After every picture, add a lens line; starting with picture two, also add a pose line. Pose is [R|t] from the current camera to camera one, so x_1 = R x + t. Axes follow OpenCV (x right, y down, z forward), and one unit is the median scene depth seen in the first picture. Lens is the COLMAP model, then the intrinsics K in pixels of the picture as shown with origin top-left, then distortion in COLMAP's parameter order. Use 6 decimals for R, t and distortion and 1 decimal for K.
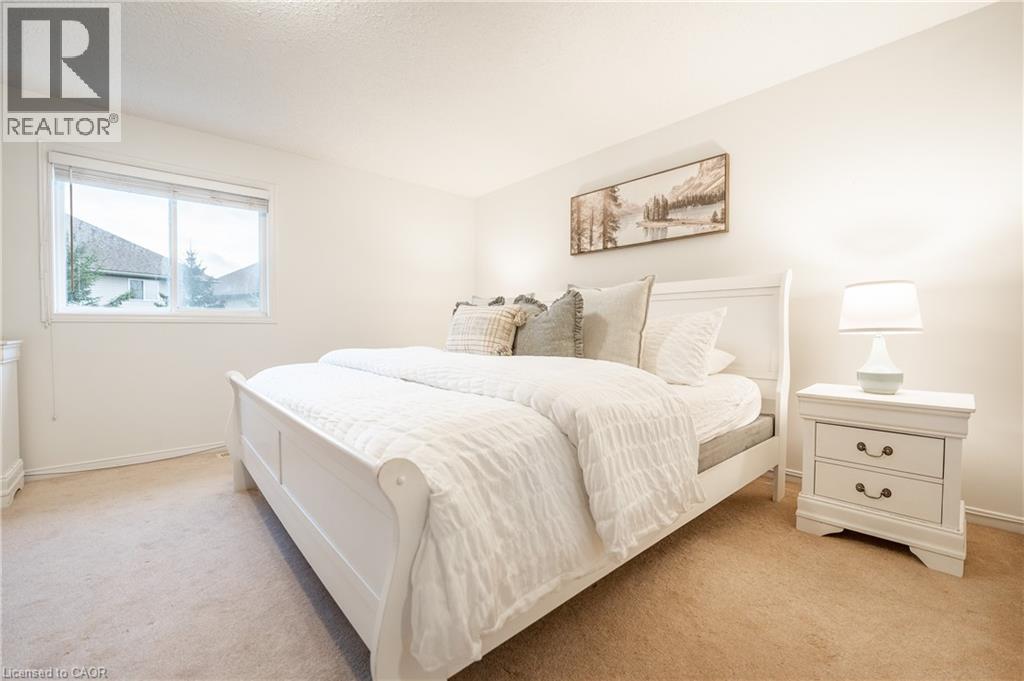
lens RADIAL K [[431.1, 0, 521.0], [0, 431.1, 339.8], [0, 0, 1]] dist [-0.027813, -0.000355]
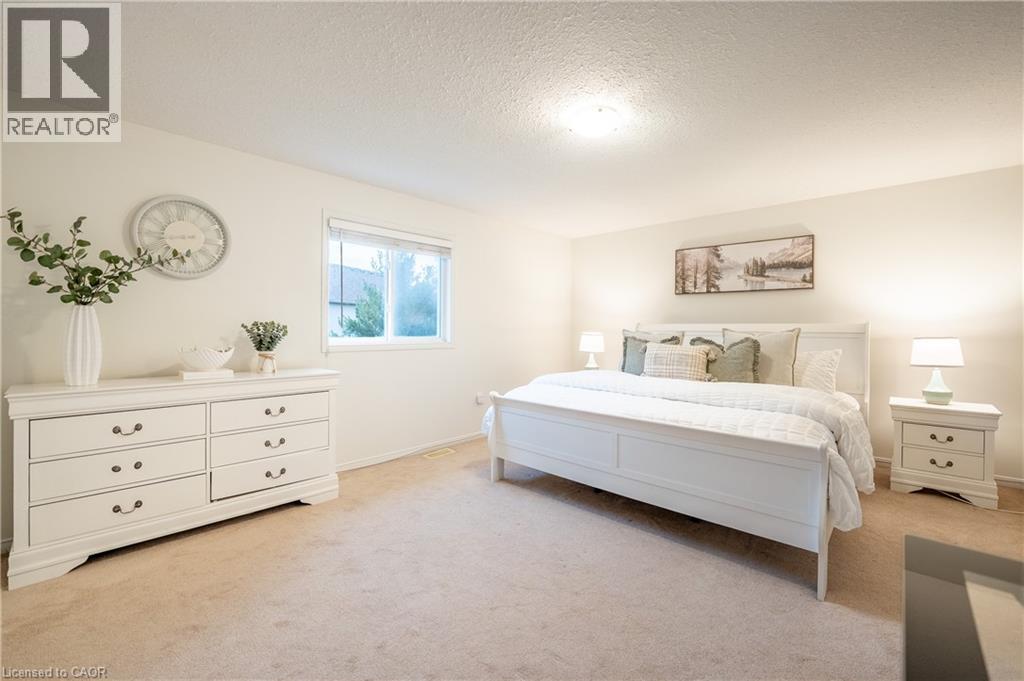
lens RADIAL K [[431.1, 0, 520.9], [0, 431.1, 330.0], [0, 0, 1]] dist [-0.027813, -0.000355]
pose [[0.996130, 0.007734, 0.087549, -0.609147], [-0.005832, 0.999742, -0.021953, -0.077837], [-0.087697, 0.021358, 0.995918, -0.322992]]
